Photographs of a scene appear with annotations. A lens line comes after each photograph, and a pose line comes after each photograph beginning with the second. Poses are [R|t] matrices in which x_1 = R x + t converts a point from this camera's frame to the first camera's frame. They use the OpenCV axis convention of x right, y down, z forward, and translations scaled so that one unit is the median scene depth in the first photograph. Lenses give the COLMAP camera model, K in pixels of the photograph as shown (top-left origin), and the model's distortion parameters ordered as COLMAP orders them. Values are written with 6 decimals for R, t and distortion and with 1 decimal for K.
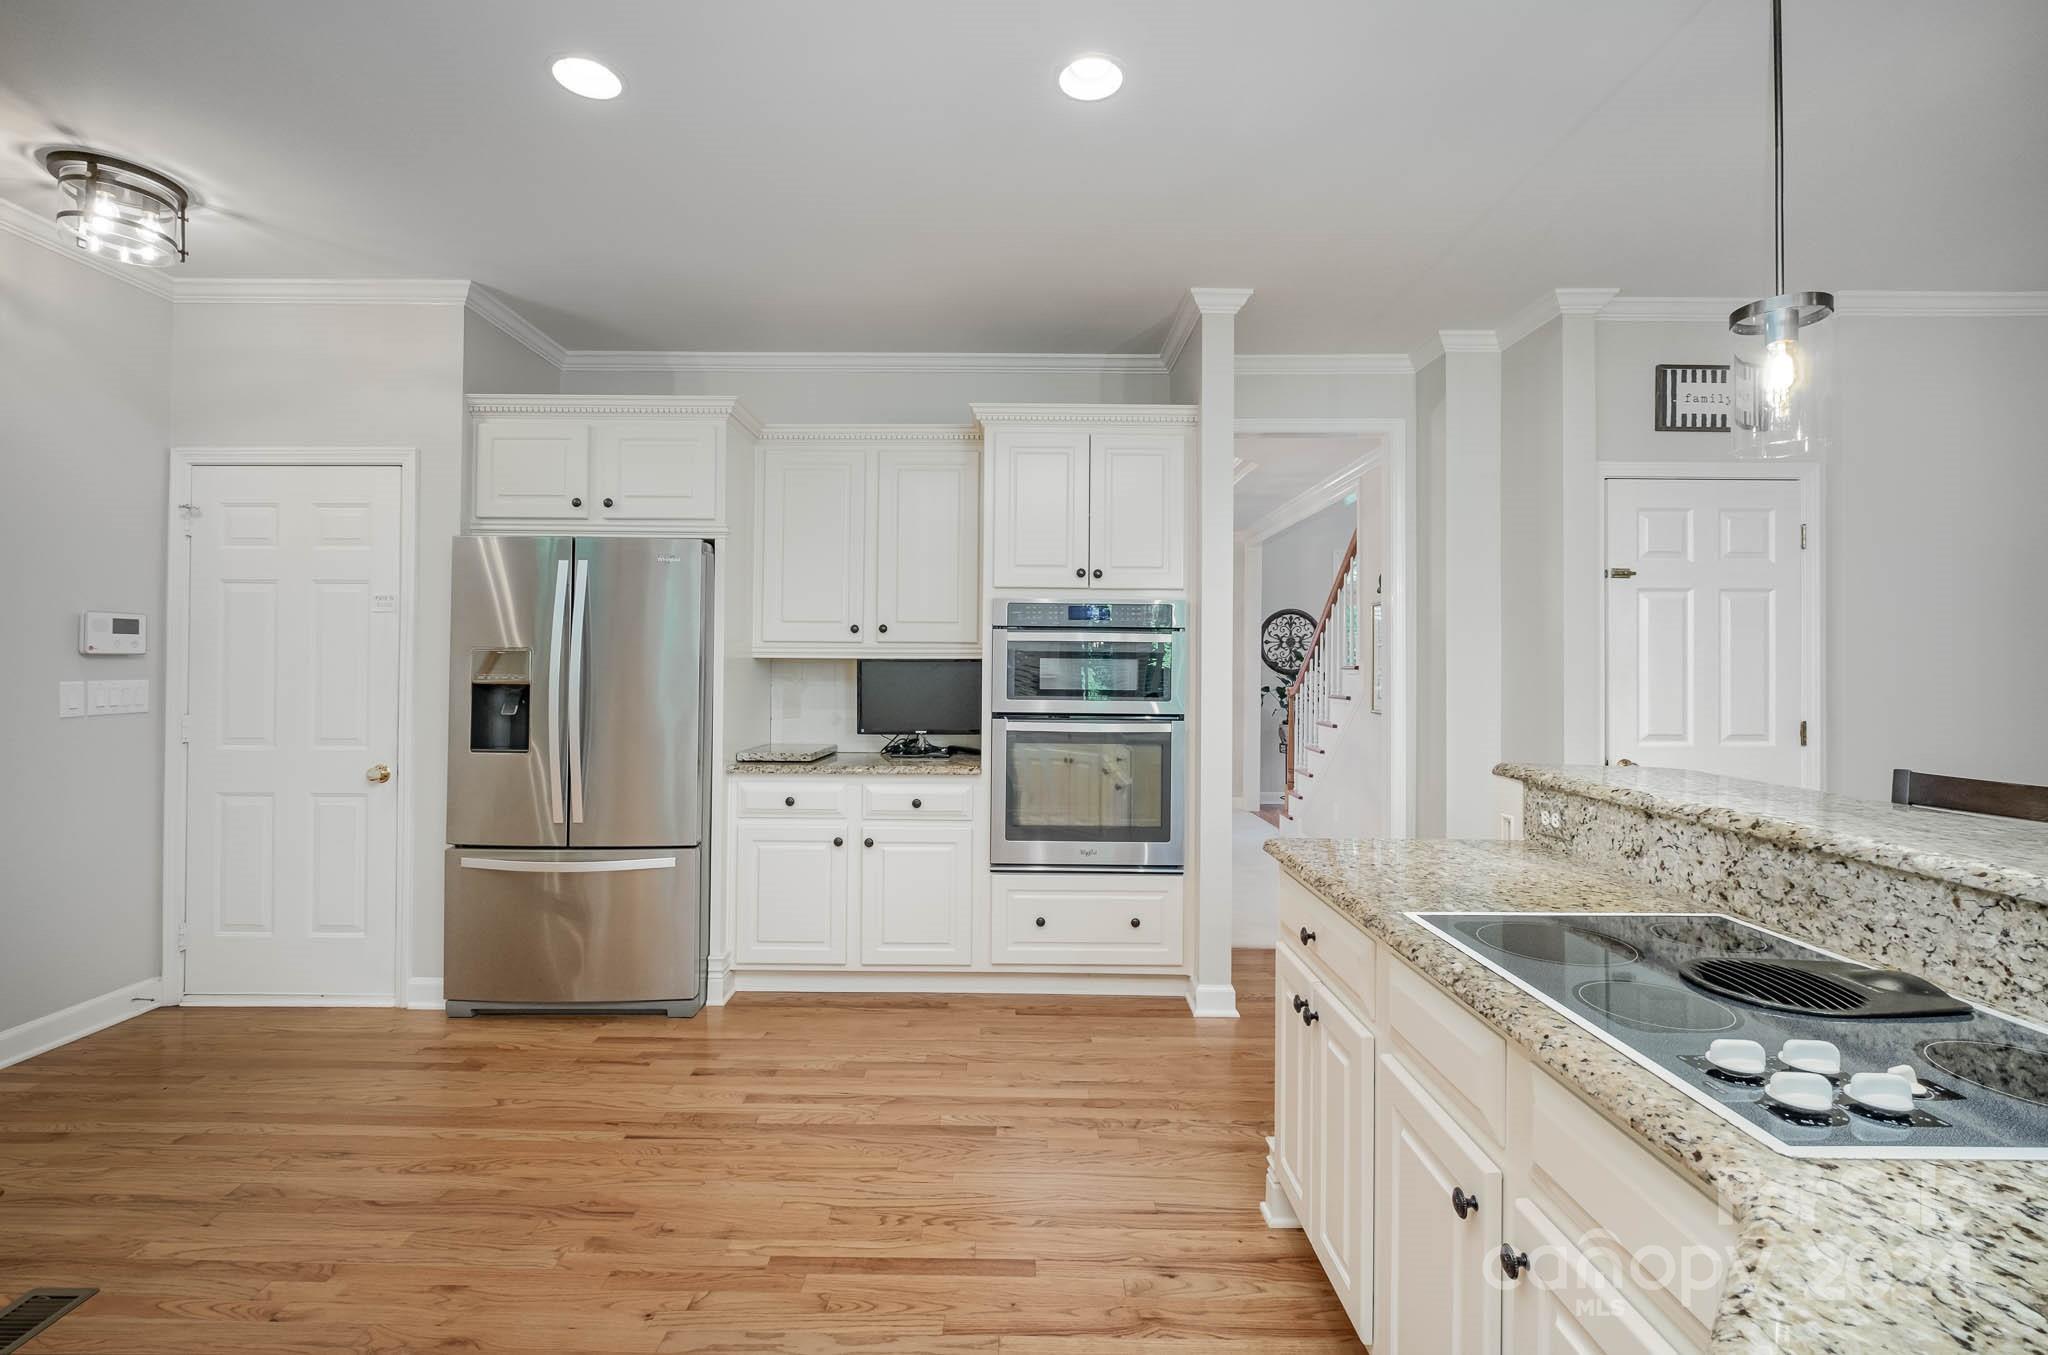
lens RADIAL K [[904.9, 0, 1018.6], [0, 904.9, 657.4], [0, 0, 1]] dist [-0.001219, -0.000091]
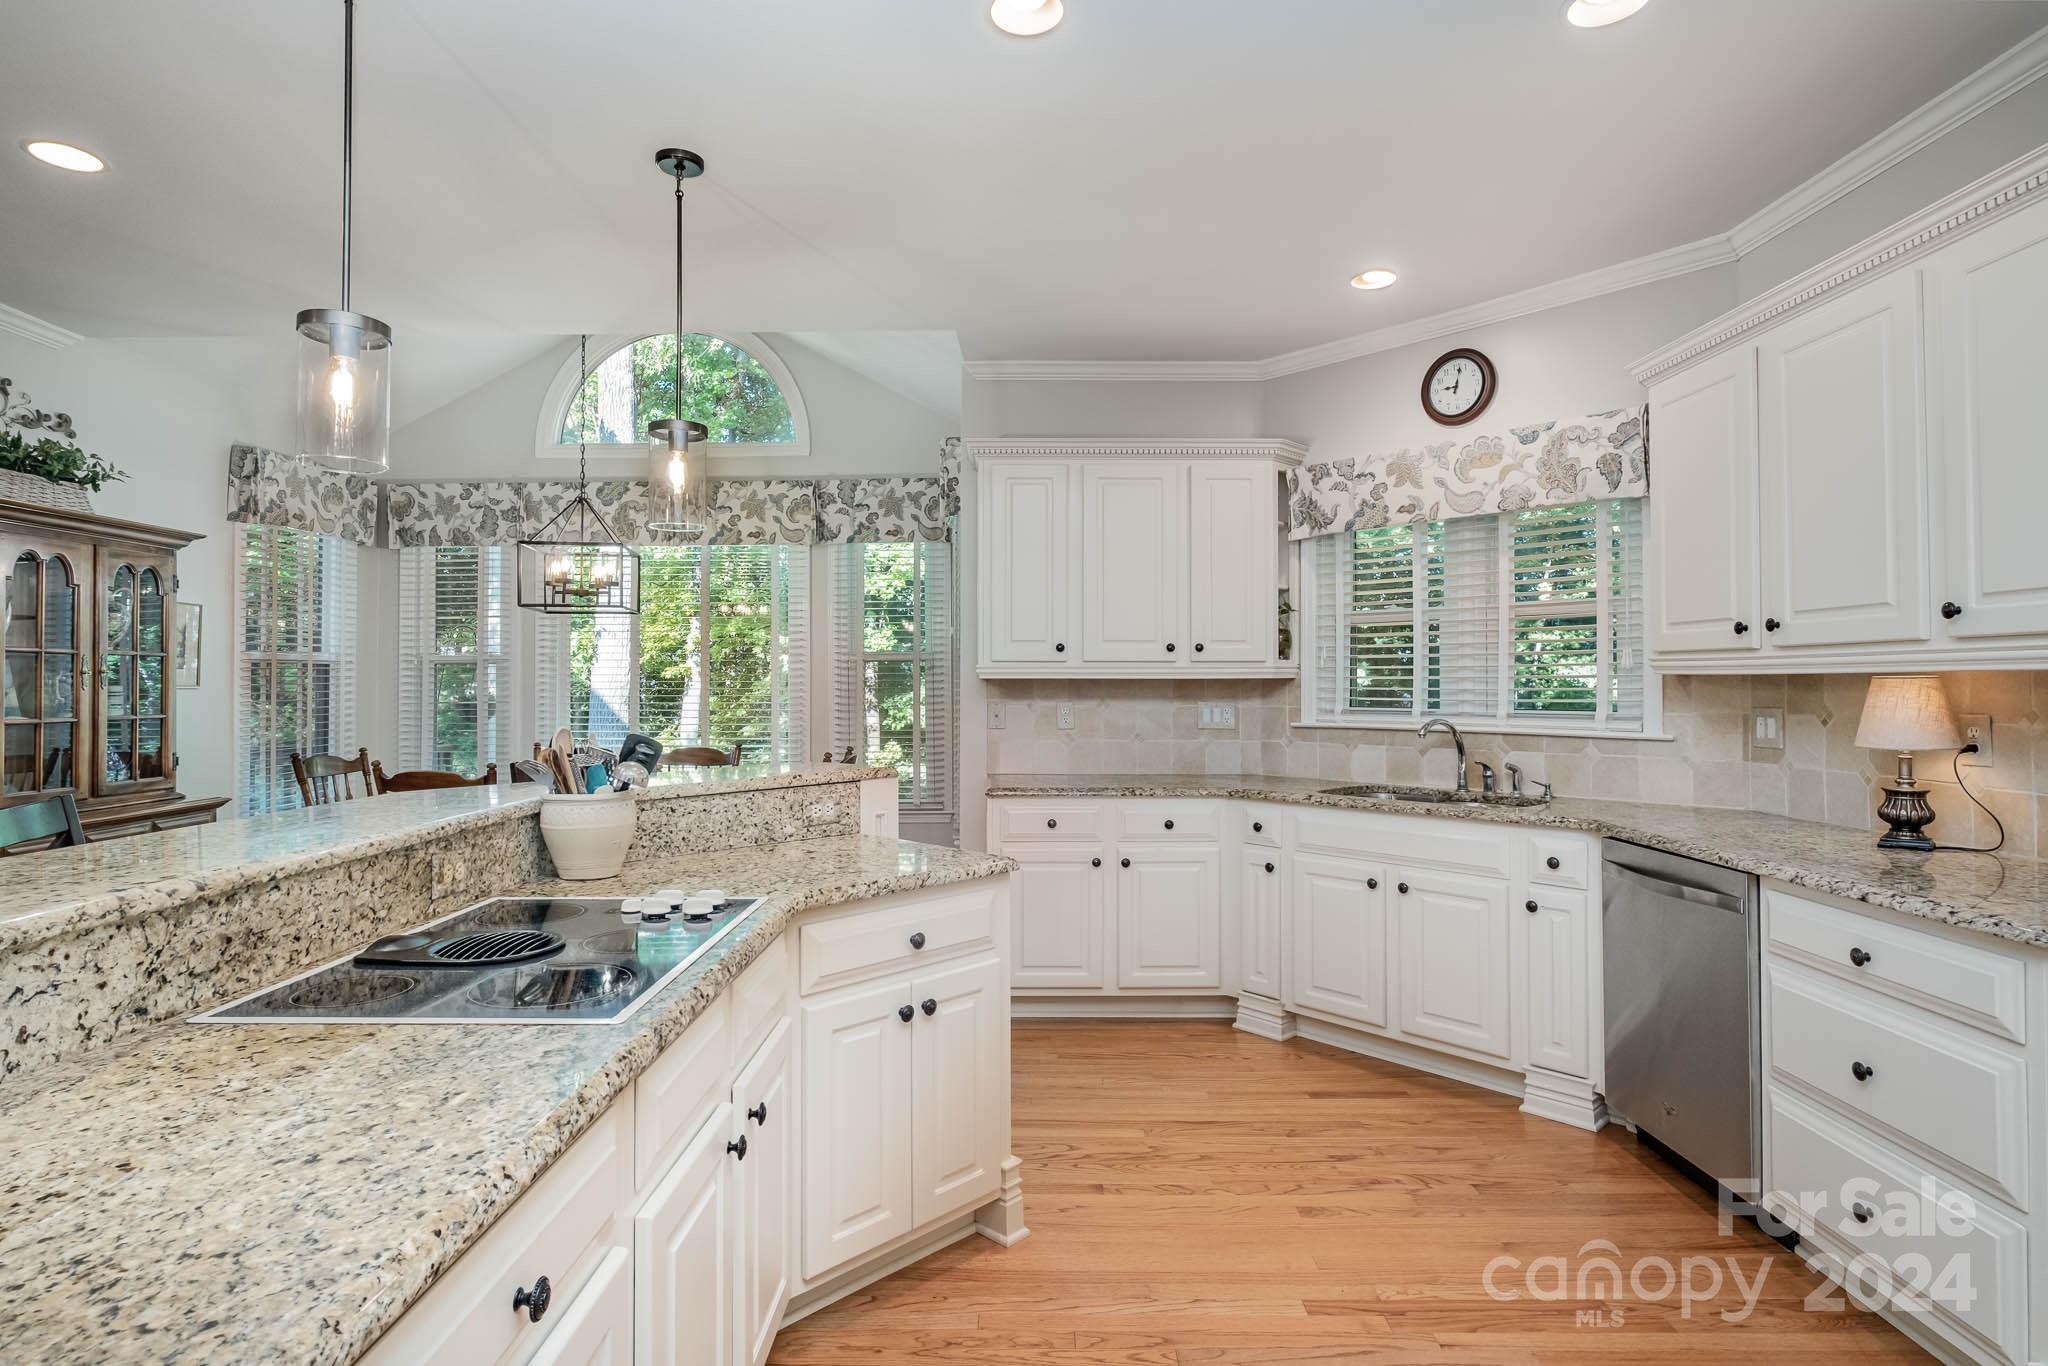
lens RADIAL K [[1040.9, 0, 1012.7], [0, 1040.9, 657.9], [0, 0, 1]] dist [-0.015494, 0.007779]
pose [[-0.999944, -0.005760, 0.008898, 0.086221], [-0.006077, 0.999331, -0.036060, 0.013601], [-0.008684, -0.036112, -0.999310, 1.558656]]
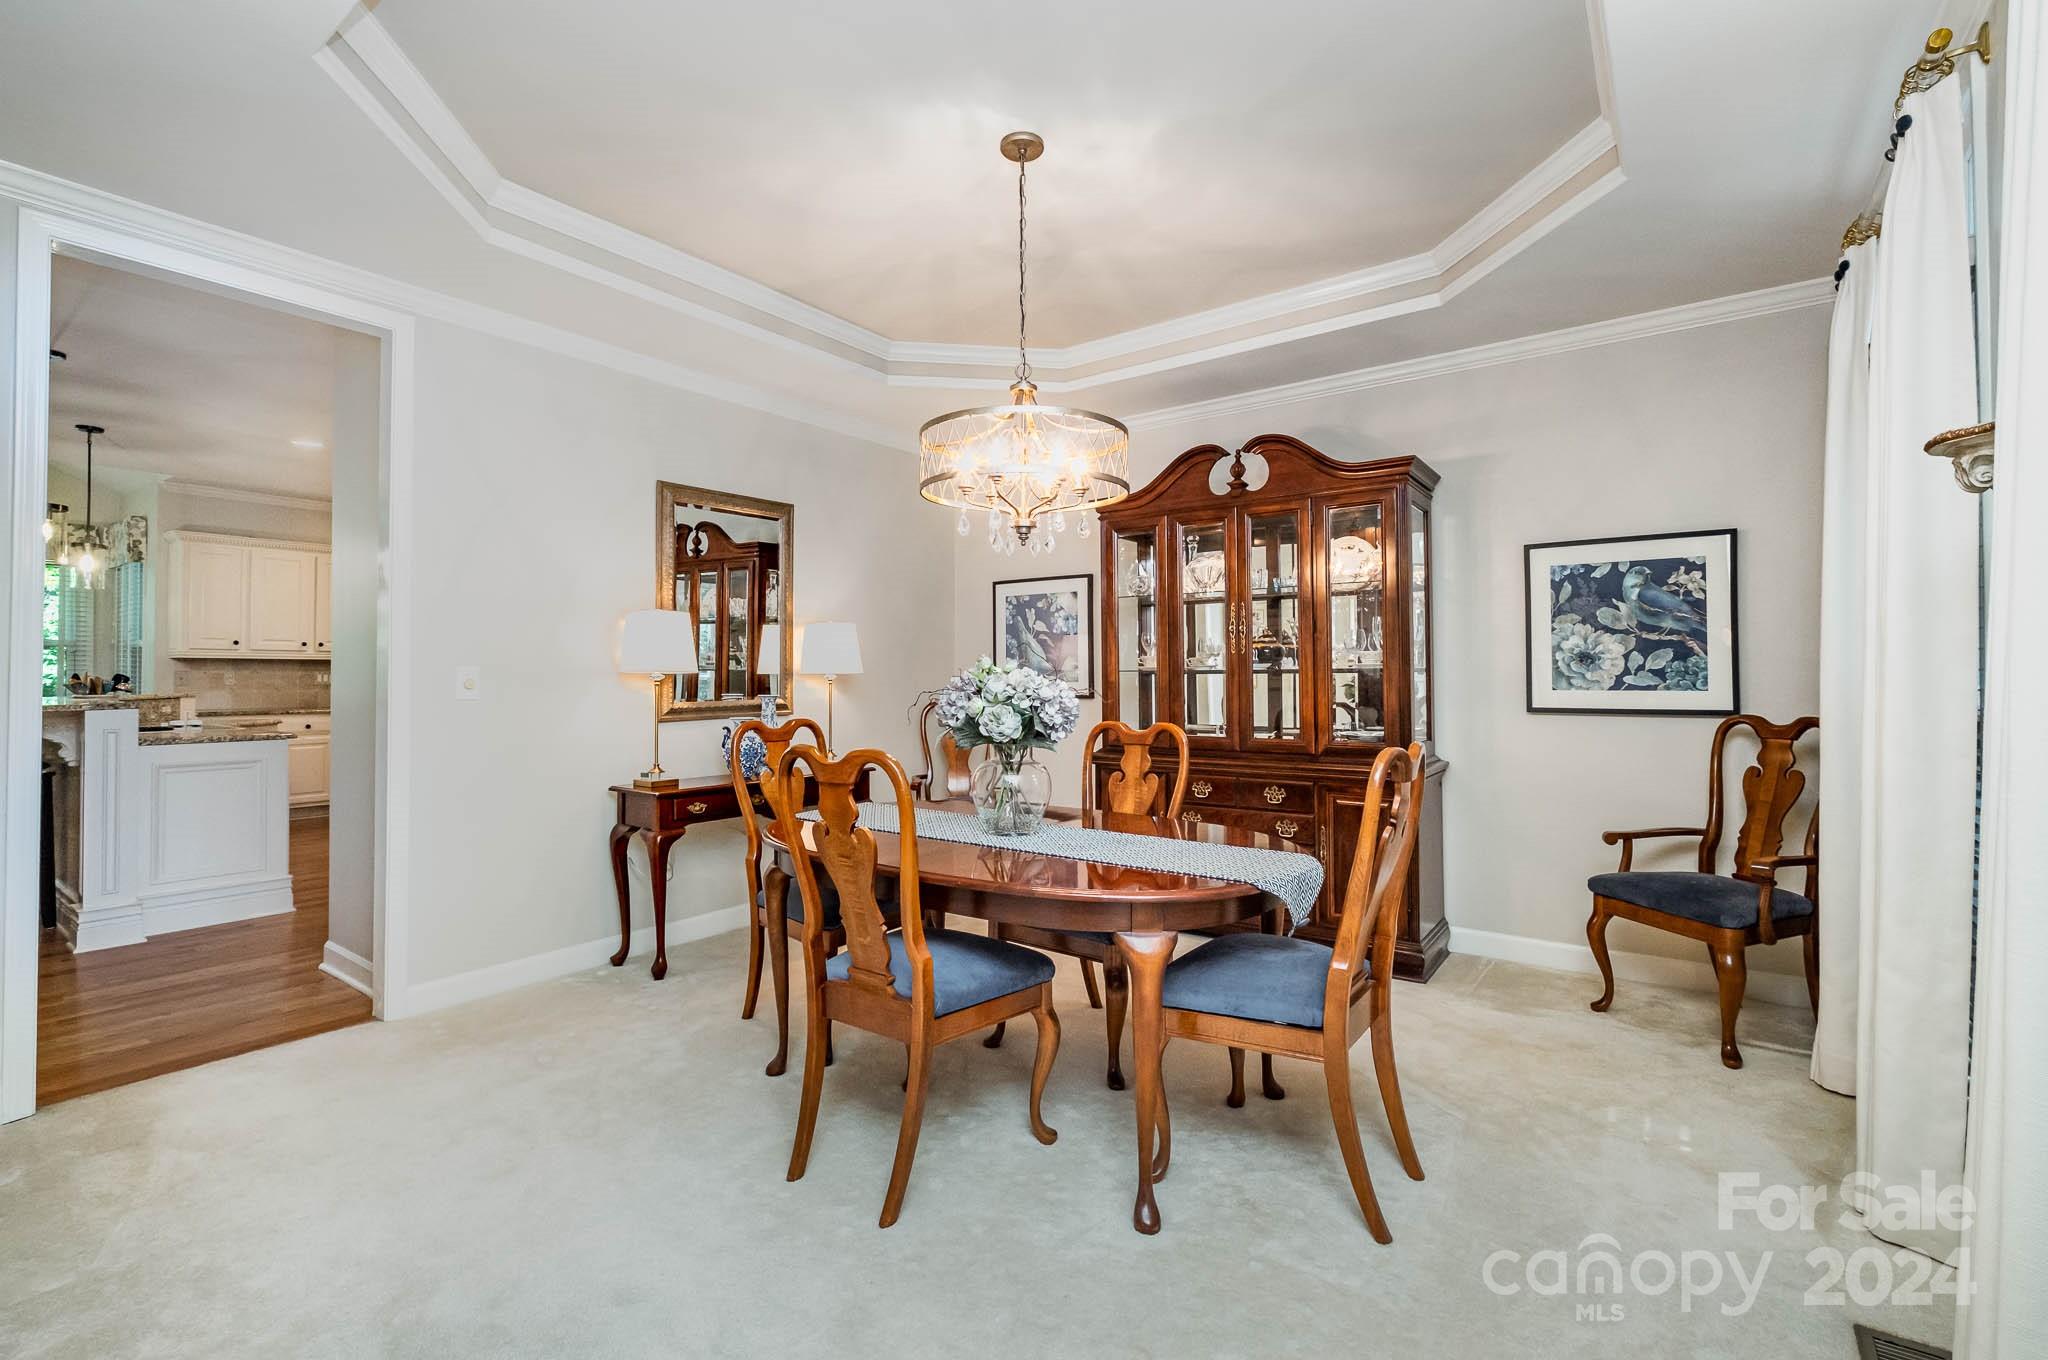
lens RADIAL K [[916.9, 0, 1026.7], [0, 916.9, 658.9], [0, 0, 1]] dist [-0.002186, -0.000096]
pose [[-0.595331, -0.025856, -0.803065, 1.205307], [0.006882, 0.999281, -0.037276, 0.157278], [0.803451, -0.027718, -0.594725, 4.529025]]
